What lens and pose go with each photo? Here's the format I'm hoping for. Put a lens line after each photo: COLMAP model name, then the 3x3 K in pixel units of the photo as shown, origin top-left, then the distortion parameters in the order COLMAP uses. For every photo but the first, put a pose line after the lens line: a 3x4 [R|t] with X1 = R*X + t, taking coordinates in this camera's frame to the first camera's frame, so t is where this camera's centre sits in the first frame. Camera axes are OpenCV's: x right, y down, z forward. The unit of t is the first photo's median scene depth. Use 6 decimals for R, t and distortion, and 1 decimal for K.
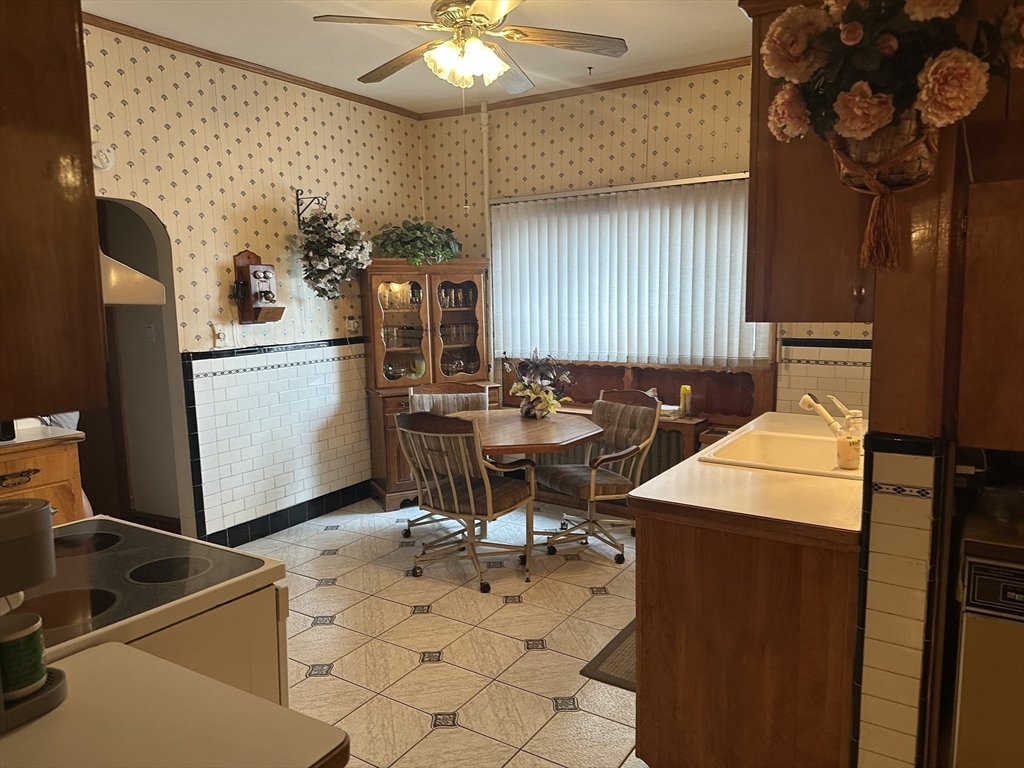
lens RADIAL K [[732.2, 0, 509.5], [0, 732.2, 391.2], [0, 0, 1]] dist [0.066633, -0.072861]
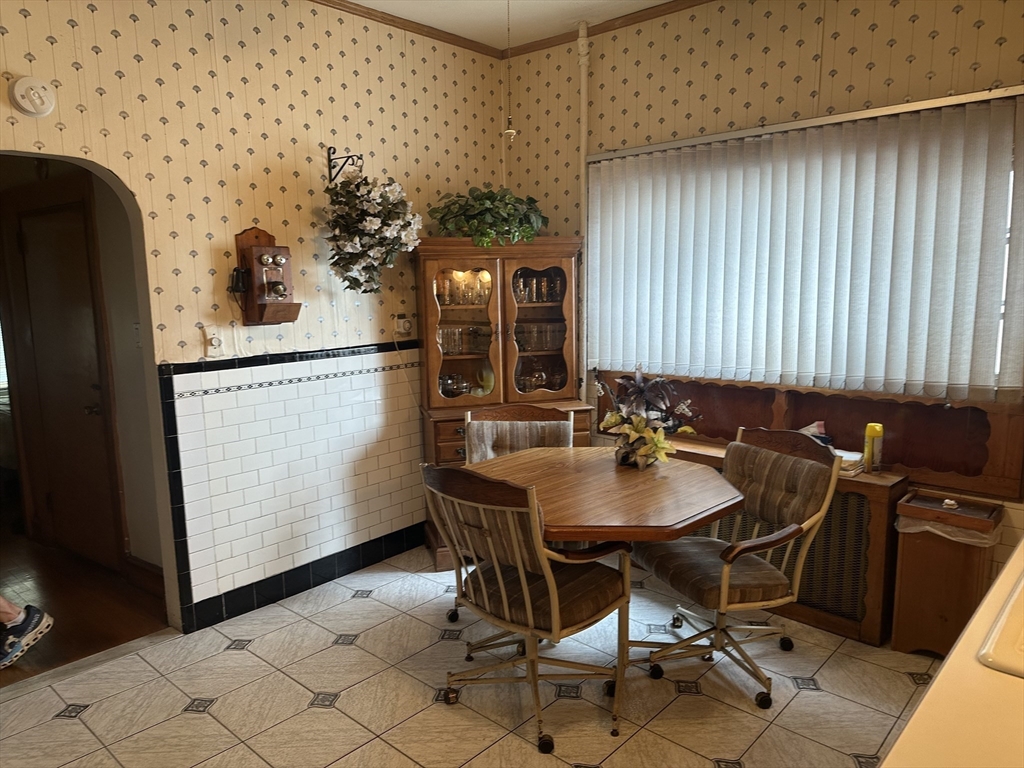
lens RADIAL K [[732.2, 0, 491.9], [0, 732.2, 397.5], [0, 0, 1]] dist [0.066633, -0.072861]
pose [[0.982966, 0.026946, -0.181800, 0.025341], [-0.022497, 0.999396, 0.026487, -0.043508], [0.182403, -0.021946, 0.982979, 0.305321]]
